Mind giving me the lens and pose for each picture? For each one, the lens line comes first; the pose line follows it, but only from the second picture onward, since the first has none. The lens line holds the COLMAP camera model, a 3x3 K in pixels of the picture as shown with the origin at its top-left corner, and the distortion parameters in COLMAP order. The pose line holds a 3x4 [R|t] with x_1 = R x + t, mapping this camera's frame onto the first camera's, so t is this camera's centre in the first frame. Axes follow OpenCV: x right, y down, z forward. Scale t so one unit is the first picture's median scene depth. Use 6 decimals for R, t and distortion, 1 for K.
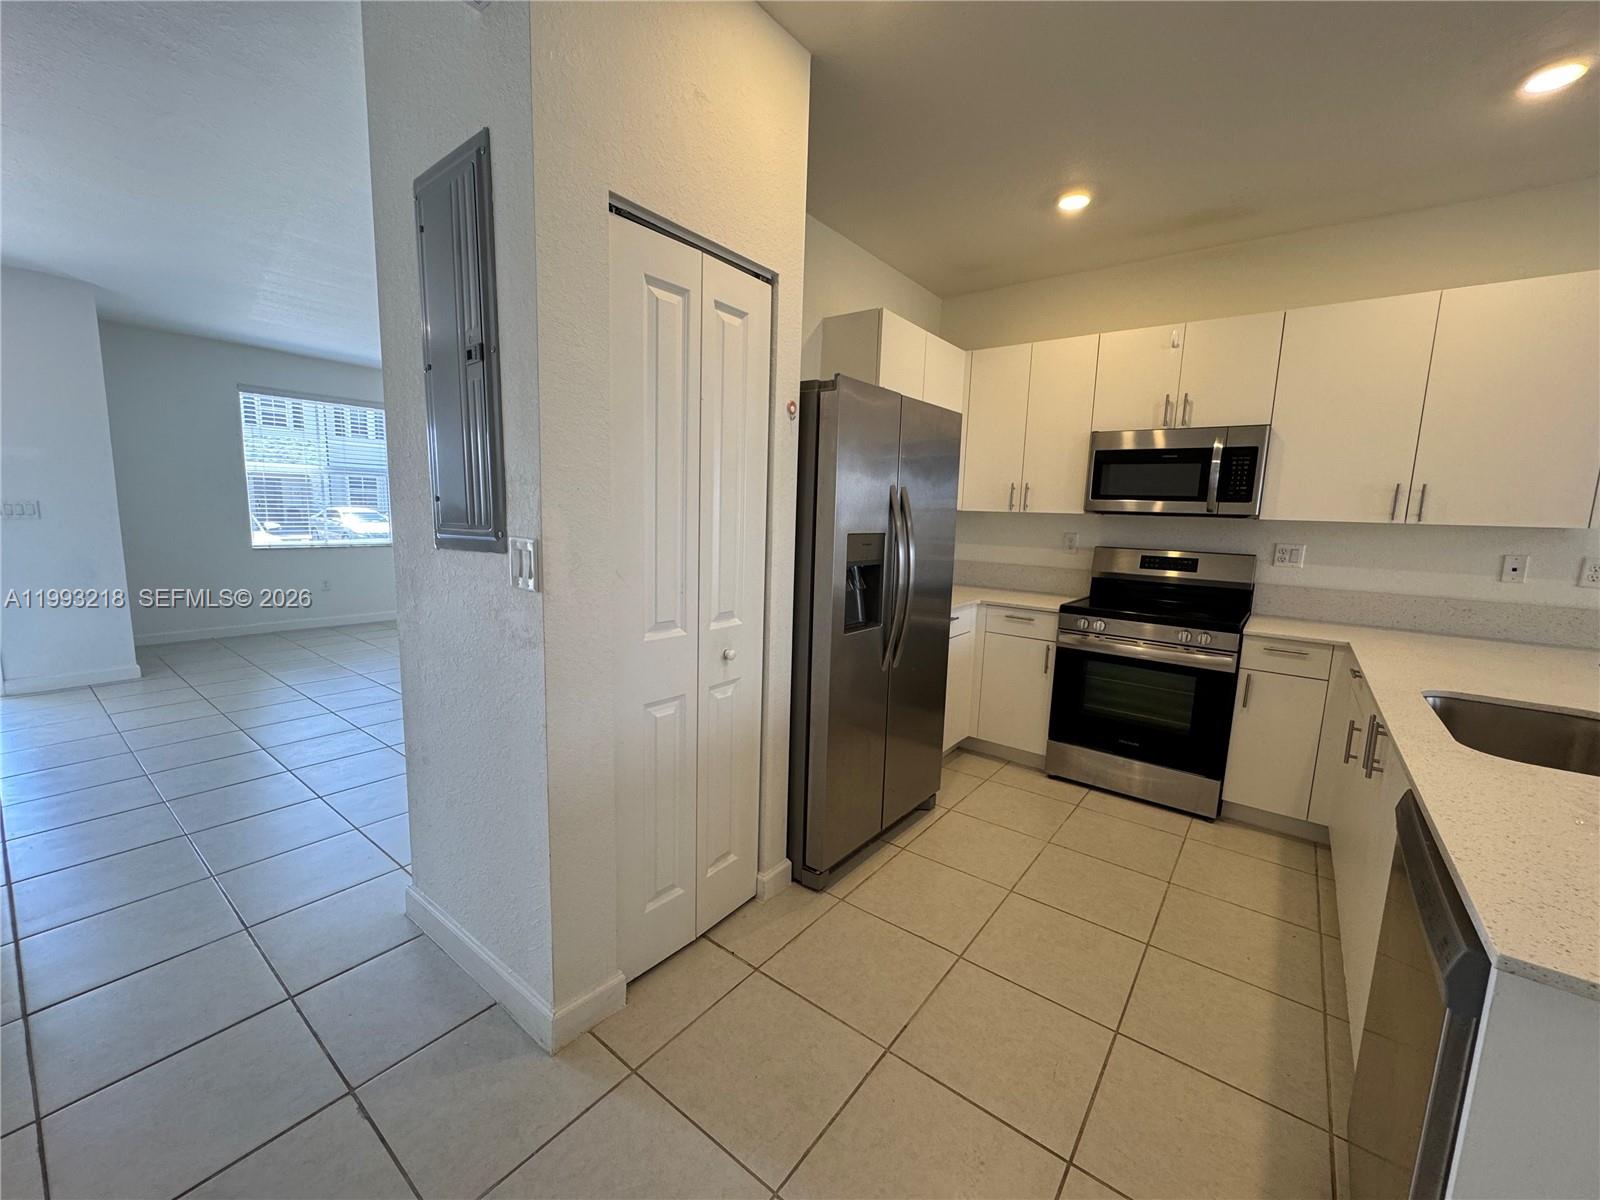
lens RADIAL K [[640.4, 0, 800.0], [0, 640.4, 596.4], [0, 0, 1]] dist [-0.001175, 0.000006]
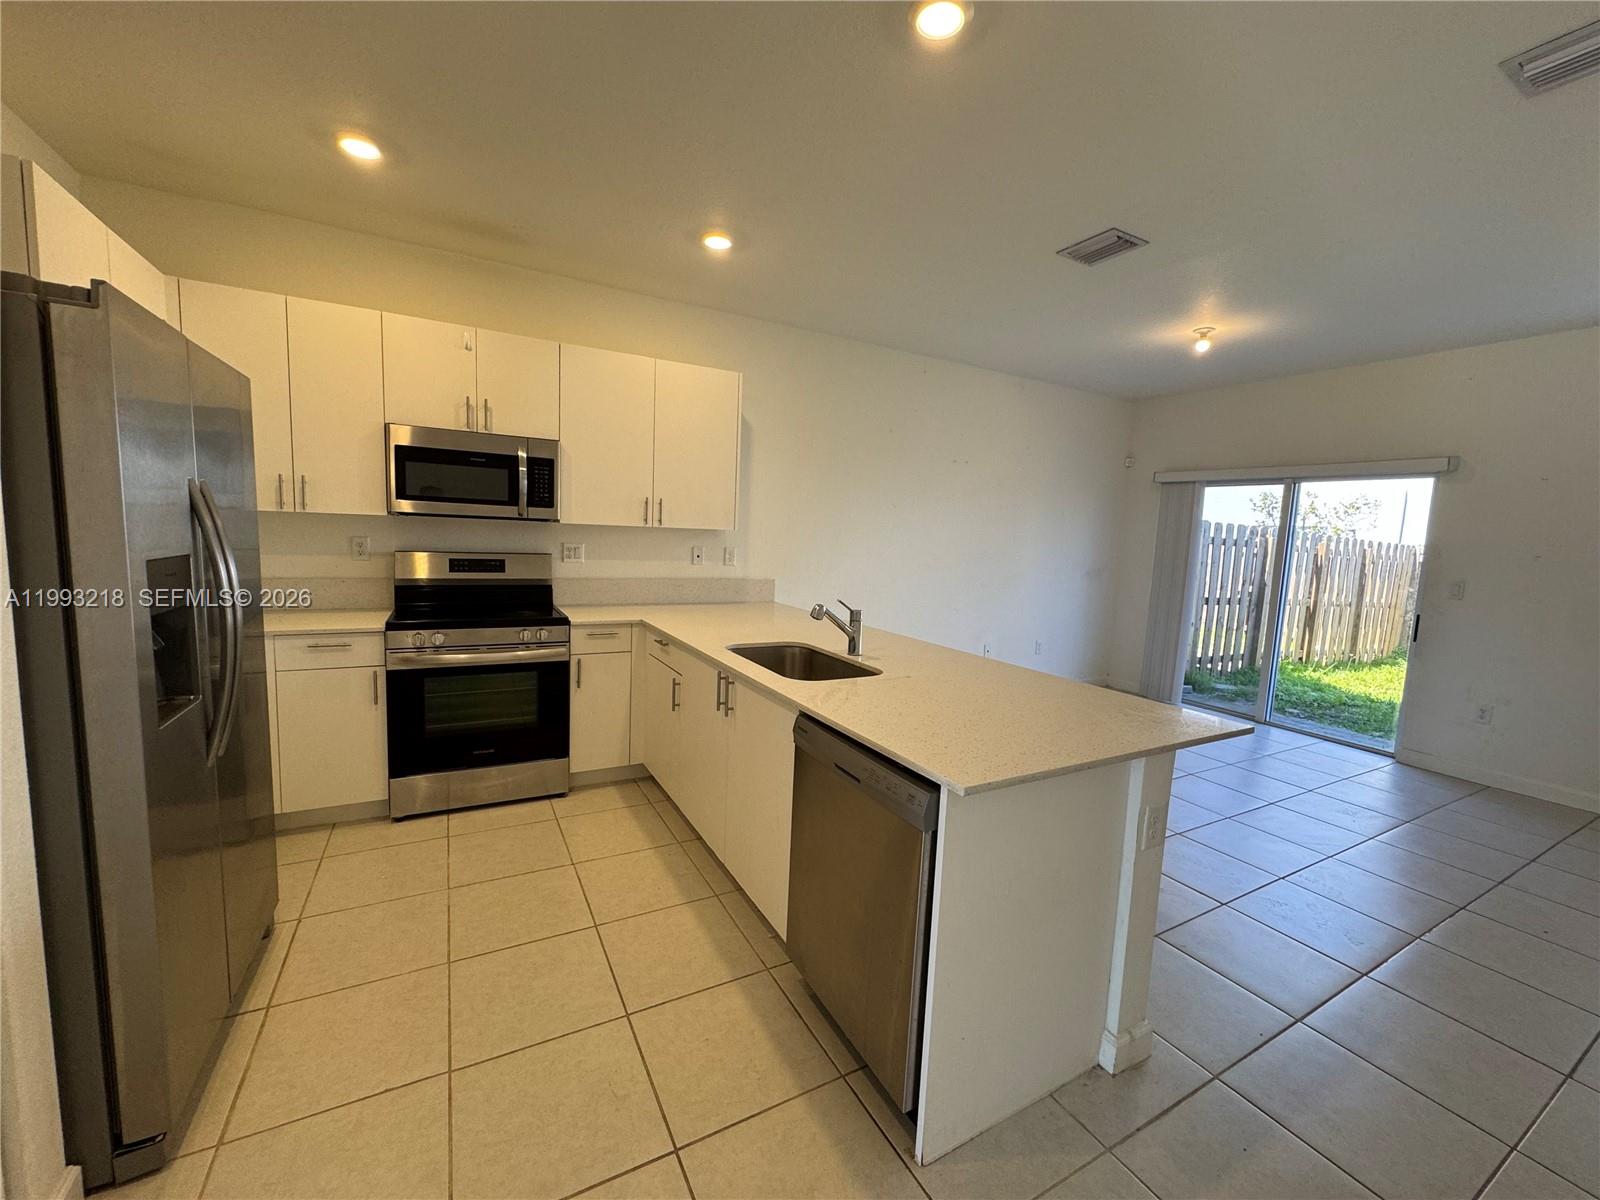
lens RADIAL K [[640.4, 0, 800.0], [0, 640.4, 596.4], [0, 0, 1]] dist [-0.001175, 0.000006]
pose [[0.401217, -0.109300, 0.909439, -0.162065], [0.093950, 0.992529, 0.077838, -0.039135], [-0.911152, 0.054212, 0.408488, 0.150341]]
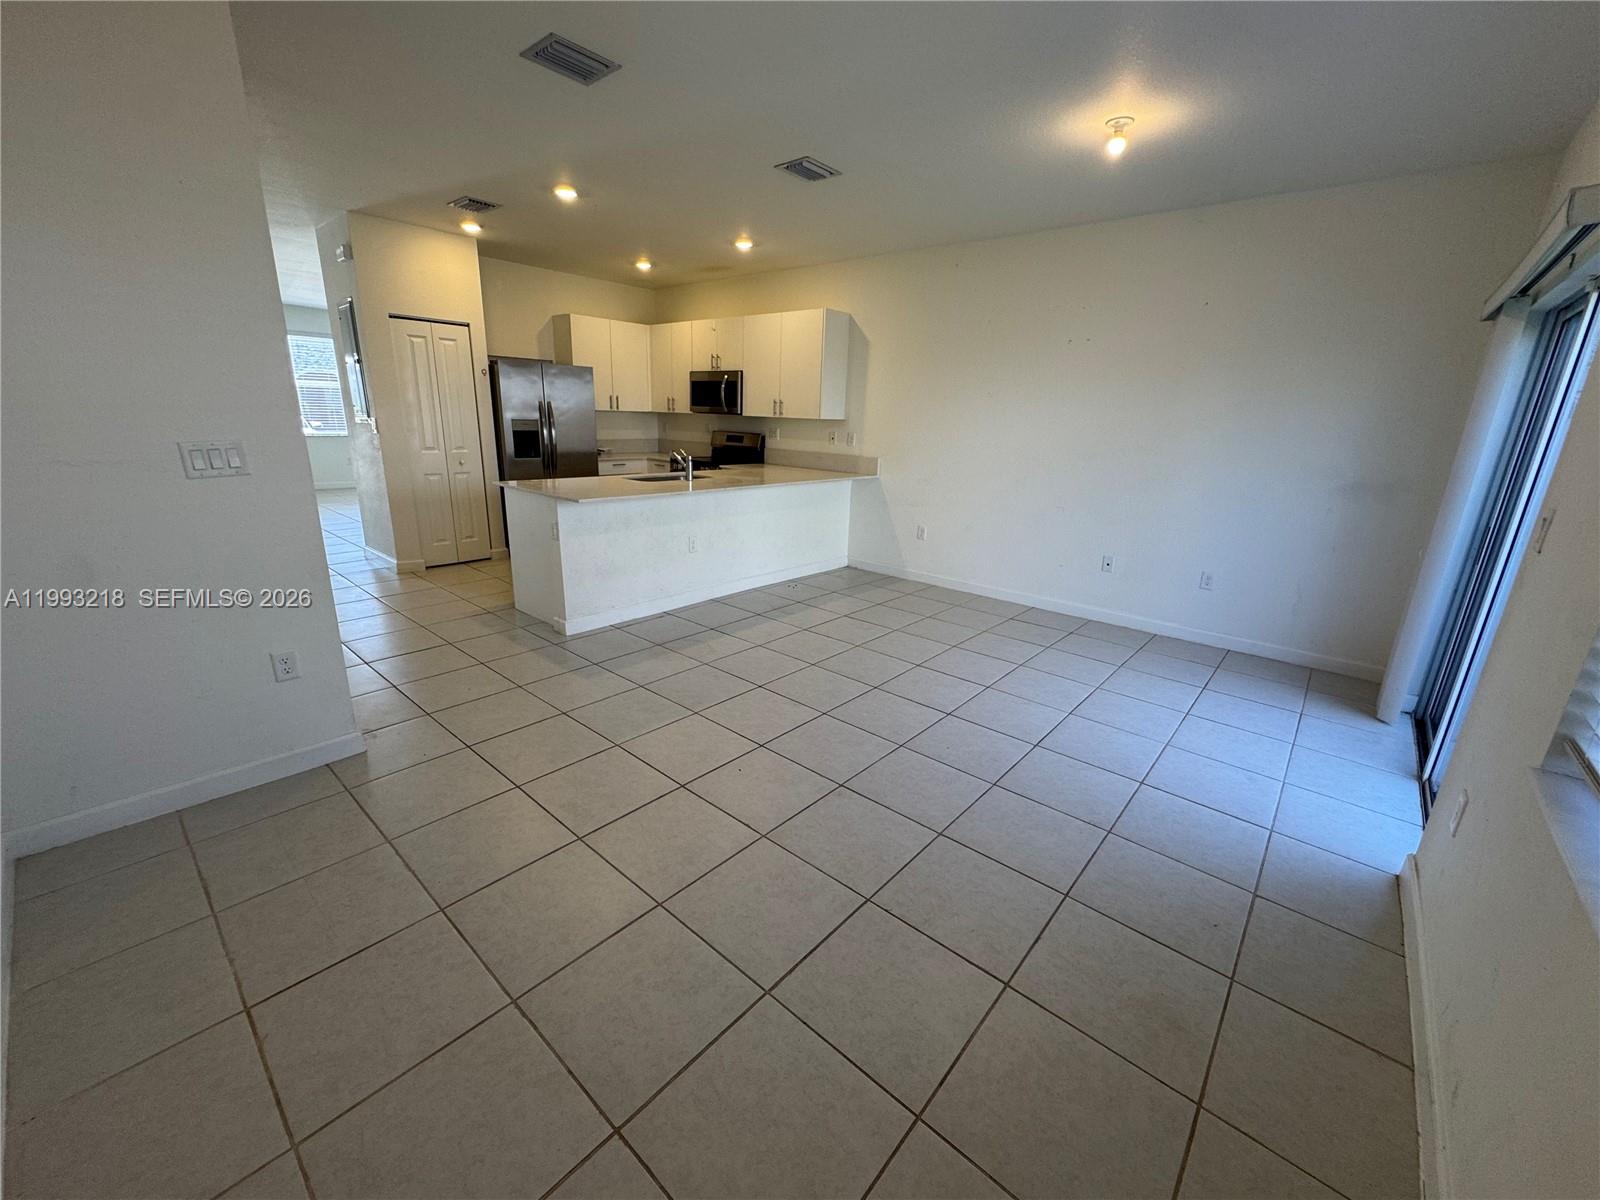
lens RADIAL K [[640.4, 0, 800.0], [0, 640.4, 596.4], [0, 0, 1]] dist [-0.001175, 0.000006]
pose [[0.998040, 0.018825, -0.059679, 1.049770], [-0.010190, 0.989840, 0.141821, 0.175546], [0.061742, -0.140935, 0.988092, -1.209878]]
